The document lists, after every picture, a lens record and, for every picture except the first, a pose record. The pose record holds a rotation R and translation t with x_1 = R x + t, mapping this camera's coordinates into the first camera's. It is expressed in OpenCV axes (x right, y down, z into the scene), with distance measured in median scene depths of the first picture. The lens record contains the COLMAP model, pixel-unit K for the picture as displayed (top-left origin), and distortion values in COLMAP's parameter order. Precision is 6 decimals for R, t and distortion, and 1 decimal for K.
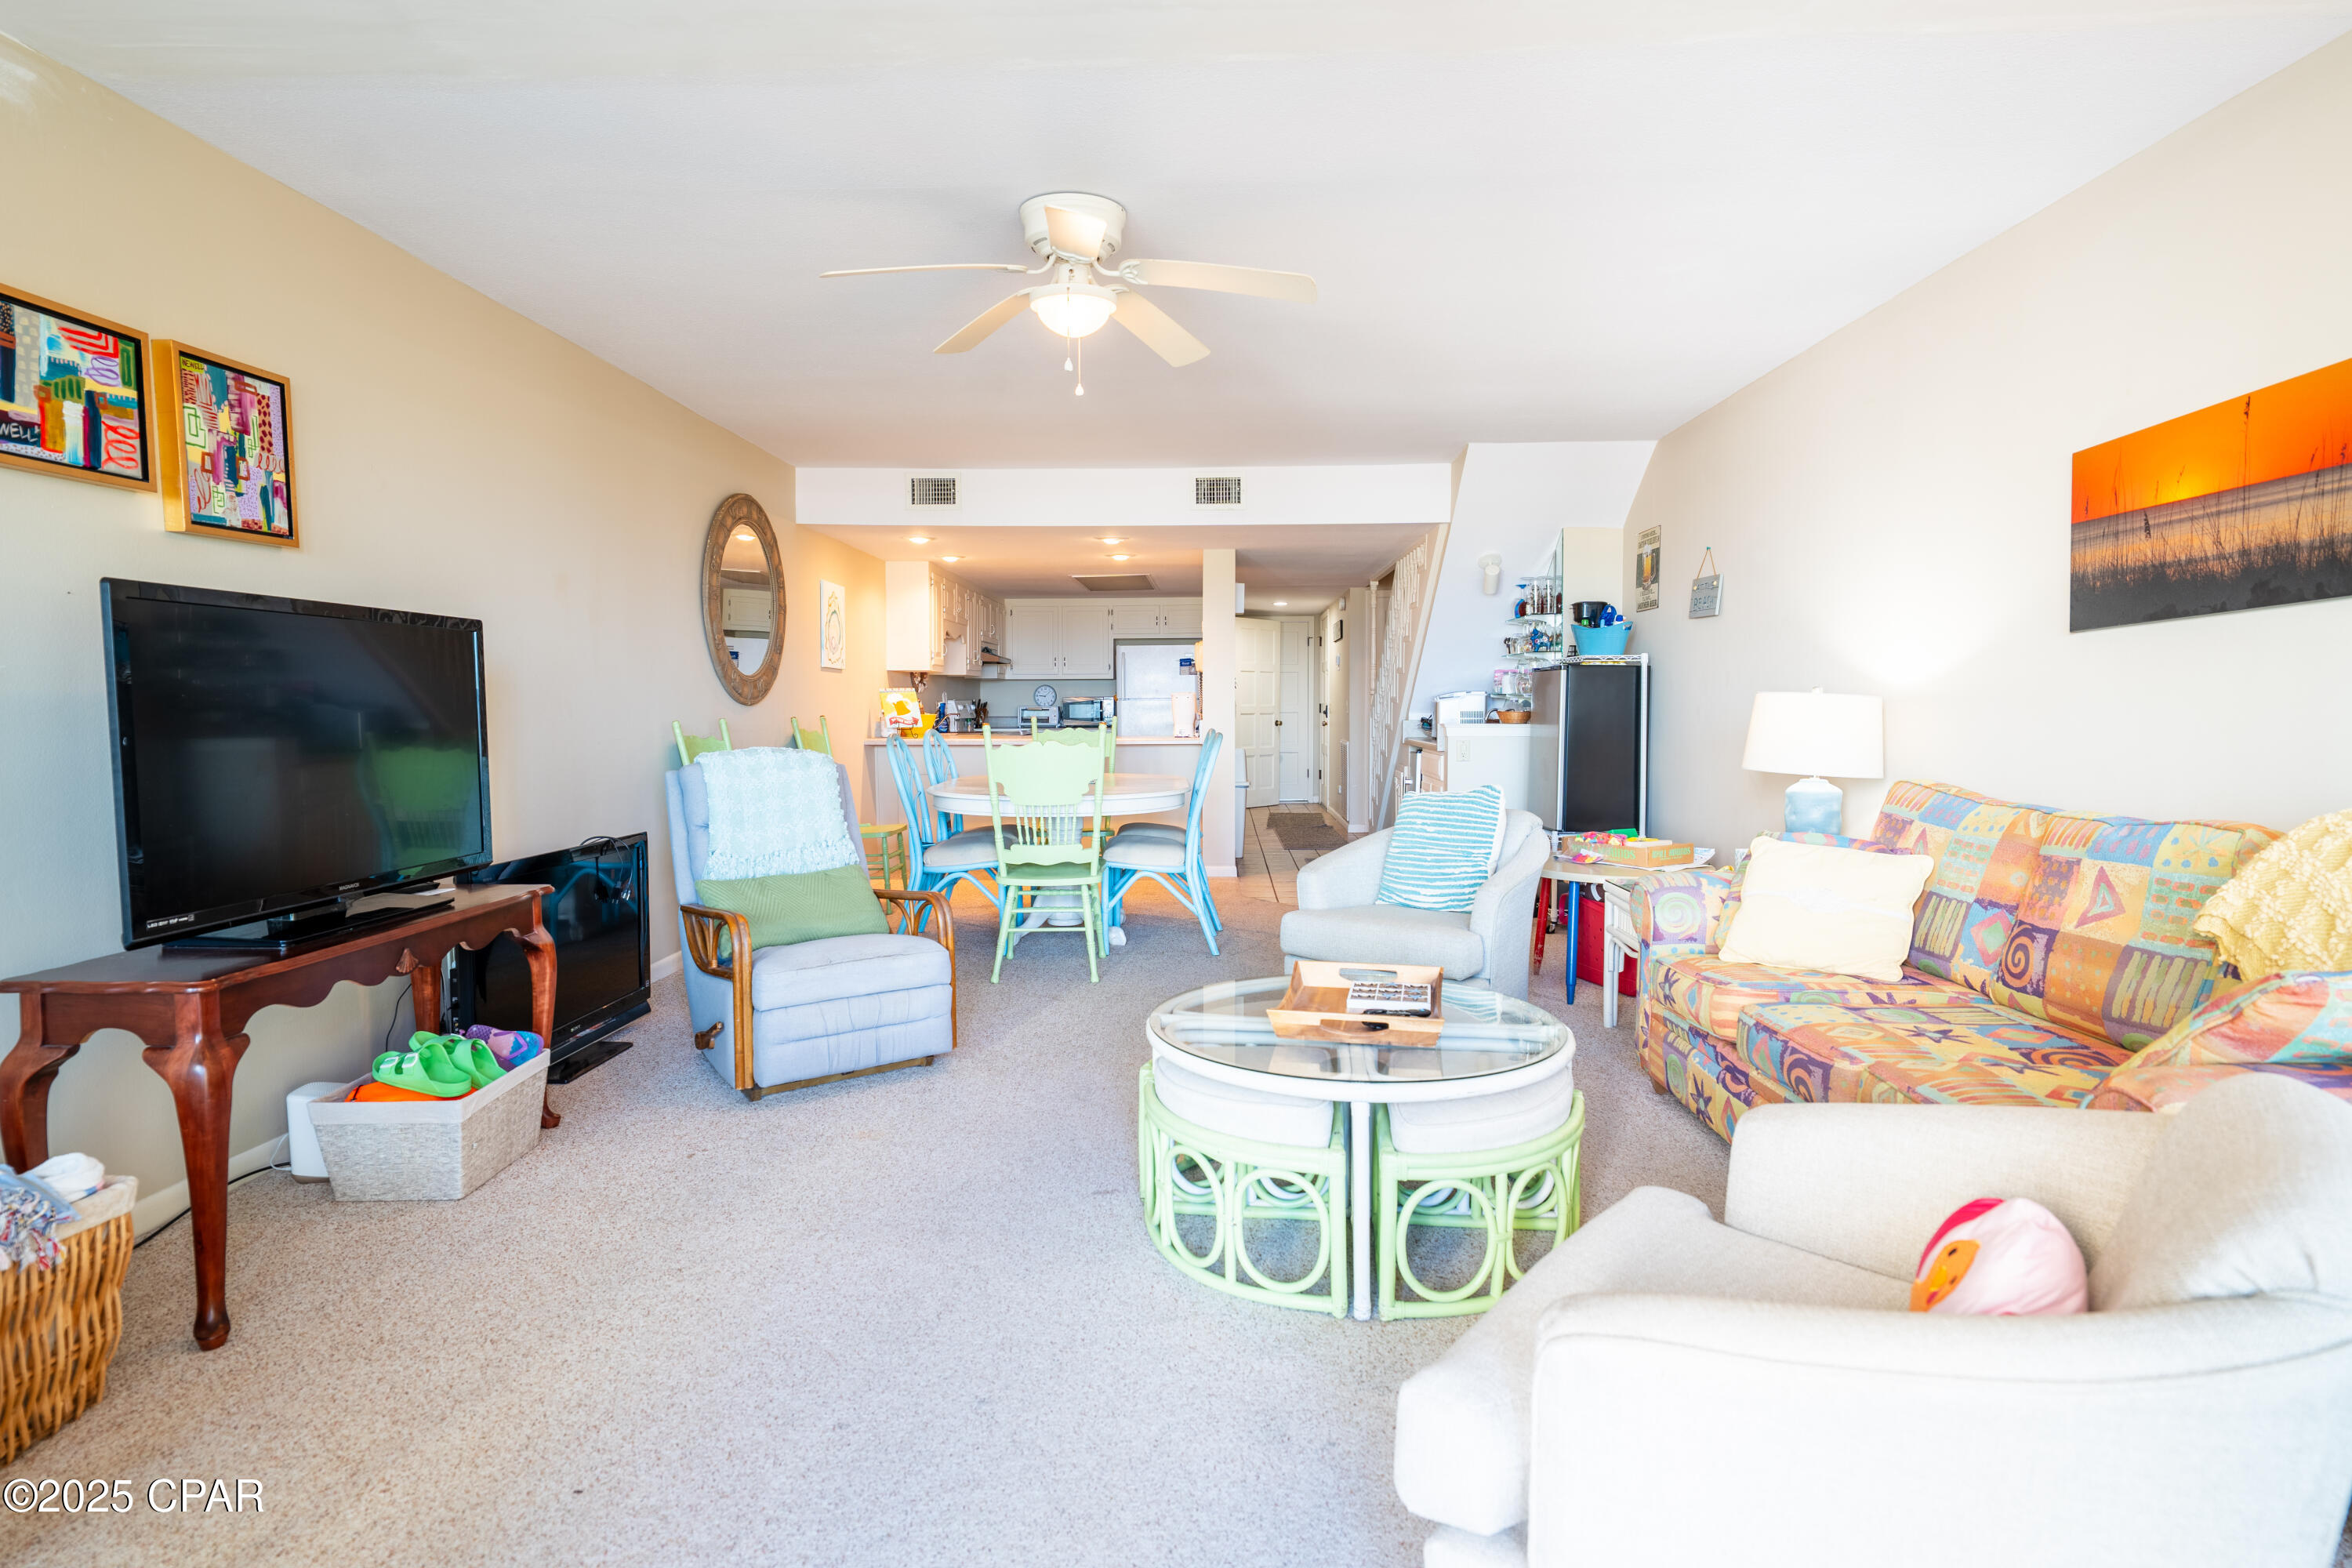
lens RADIAL K [[1216.2, 0, 1184.0], [0, 1216.2, 781.4], [0, 0, 1]] dist [0.010004, -0.000346]
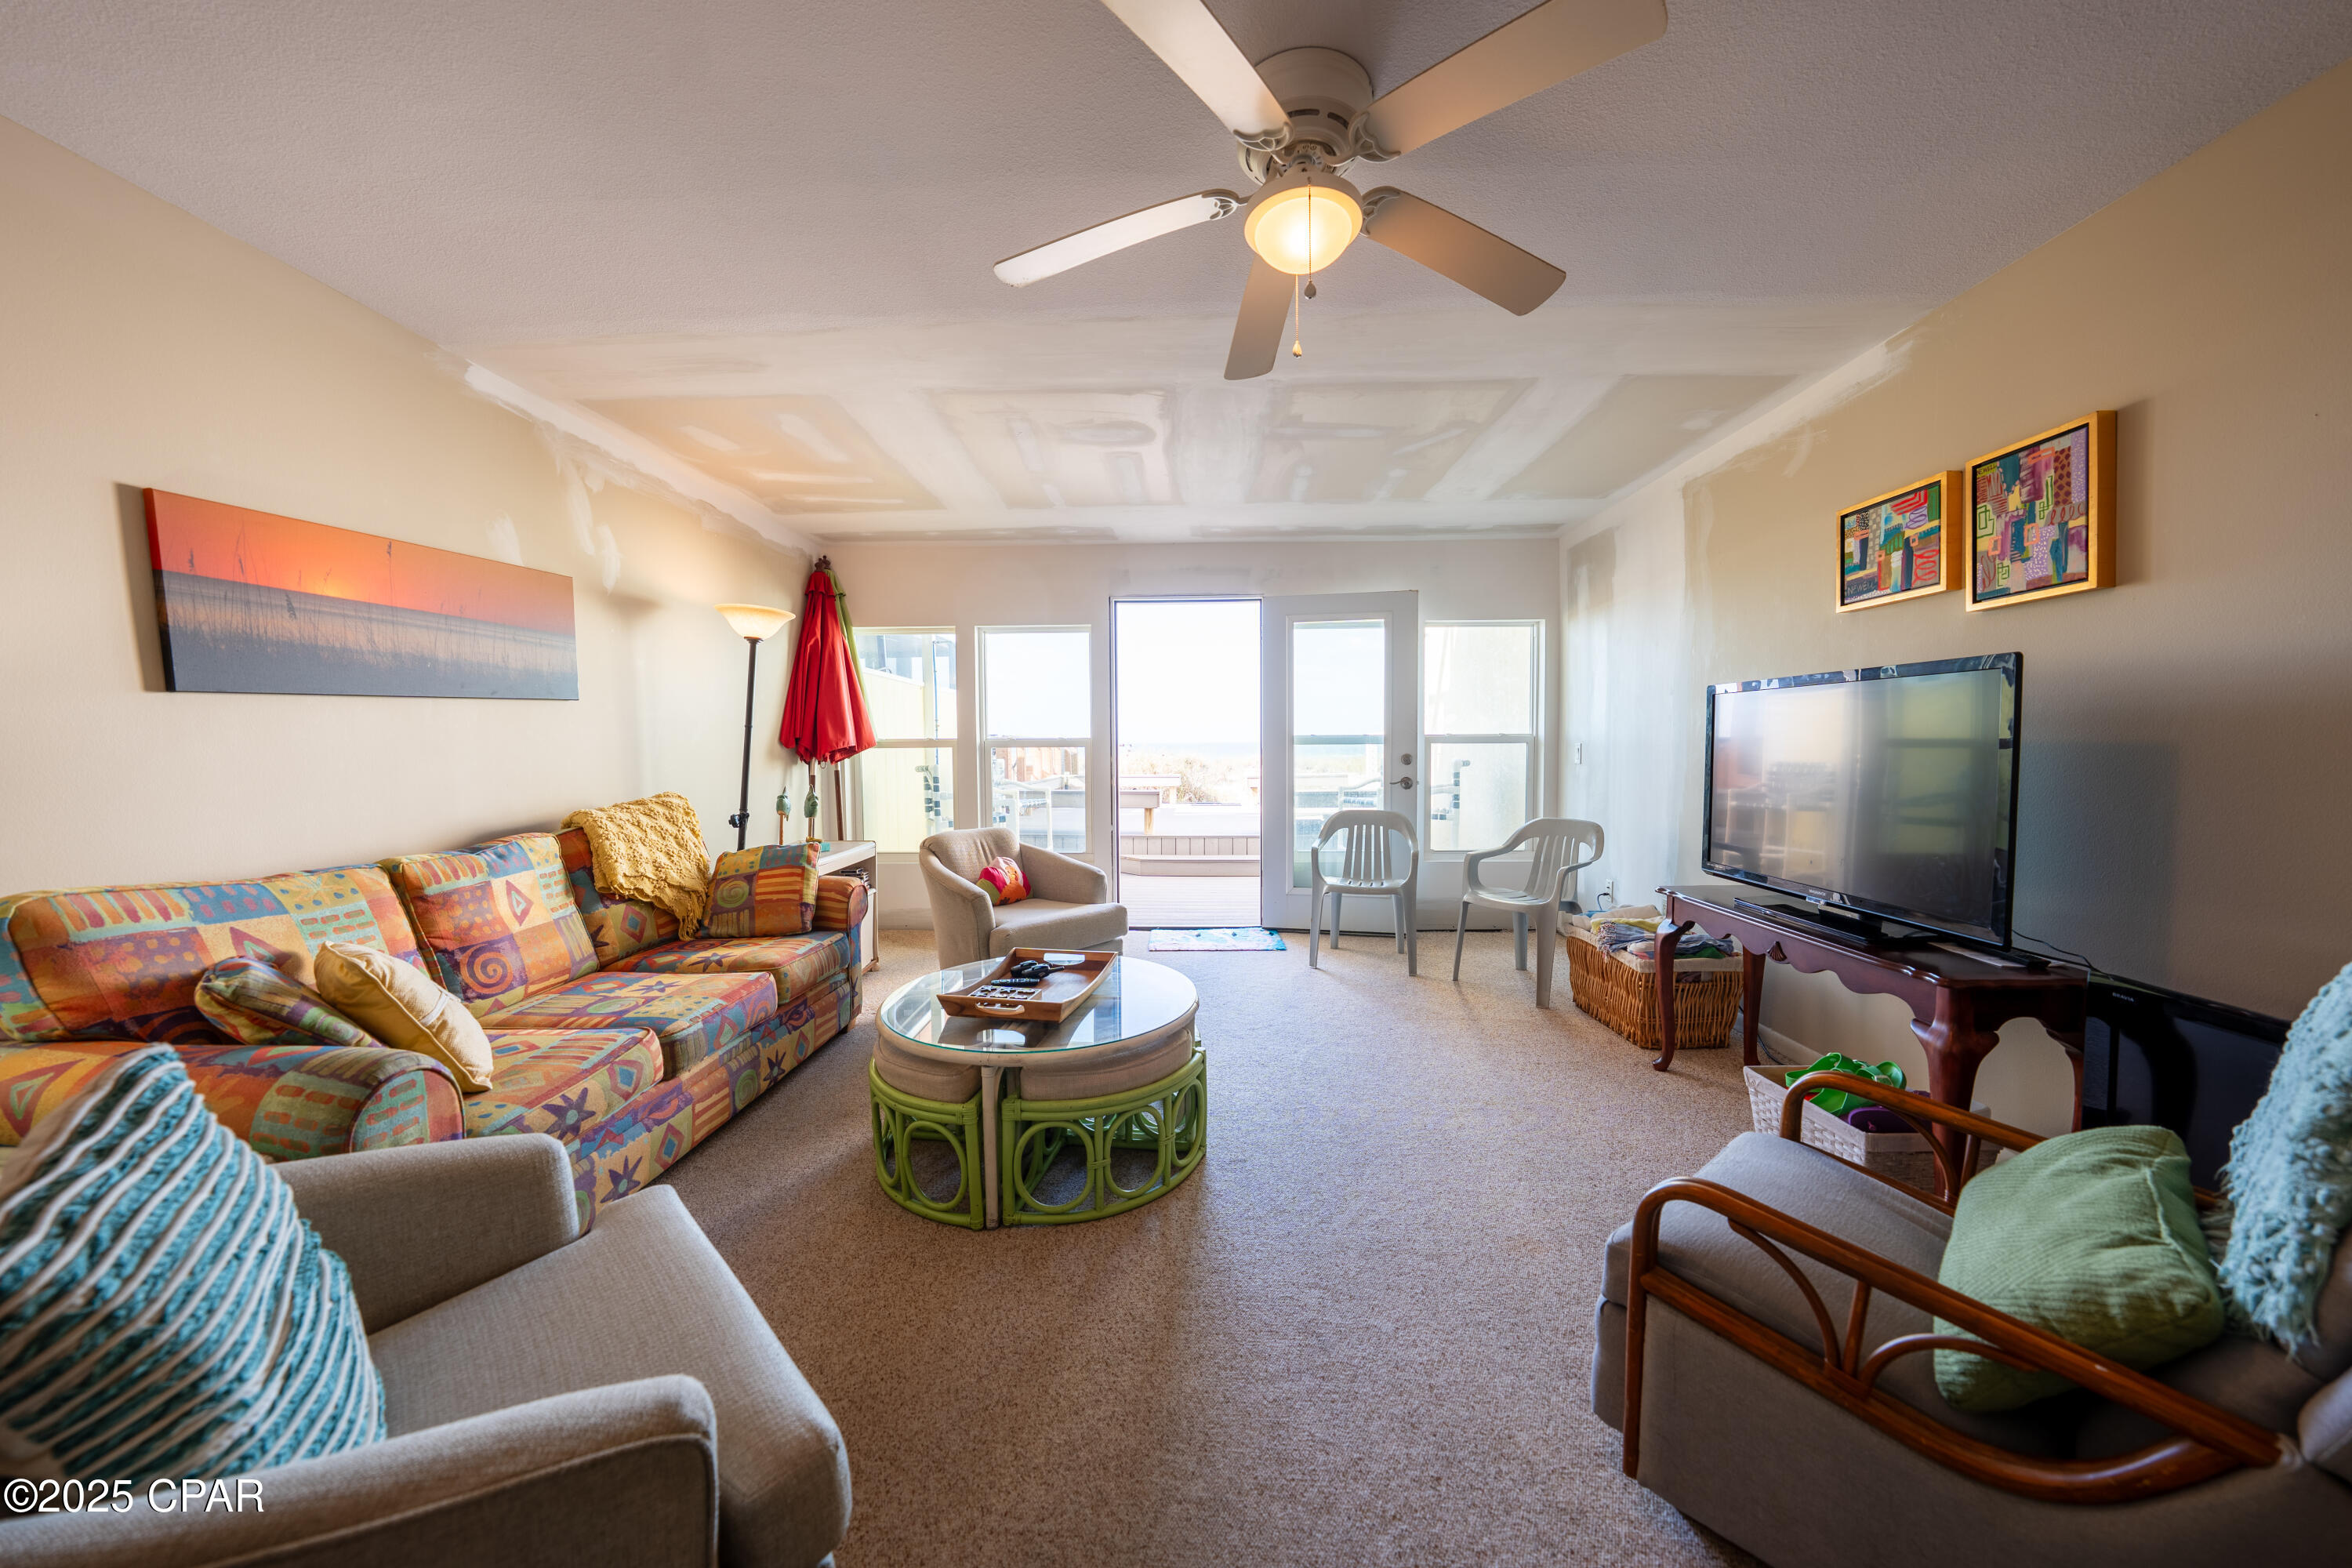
lens RADIAL K [[815.8, 0, 1180.0], [0, 815.8, 779.8], [0, 0, 1]] dist [-0.028493, 0.007015]
pose [[-0.999849, 0.008928, 0.014908, -0.028432], [0.010493, 0.994046, 0.108450, -0.128424], [-0.013851, 0.108590, -0.993990, 1.800588]]
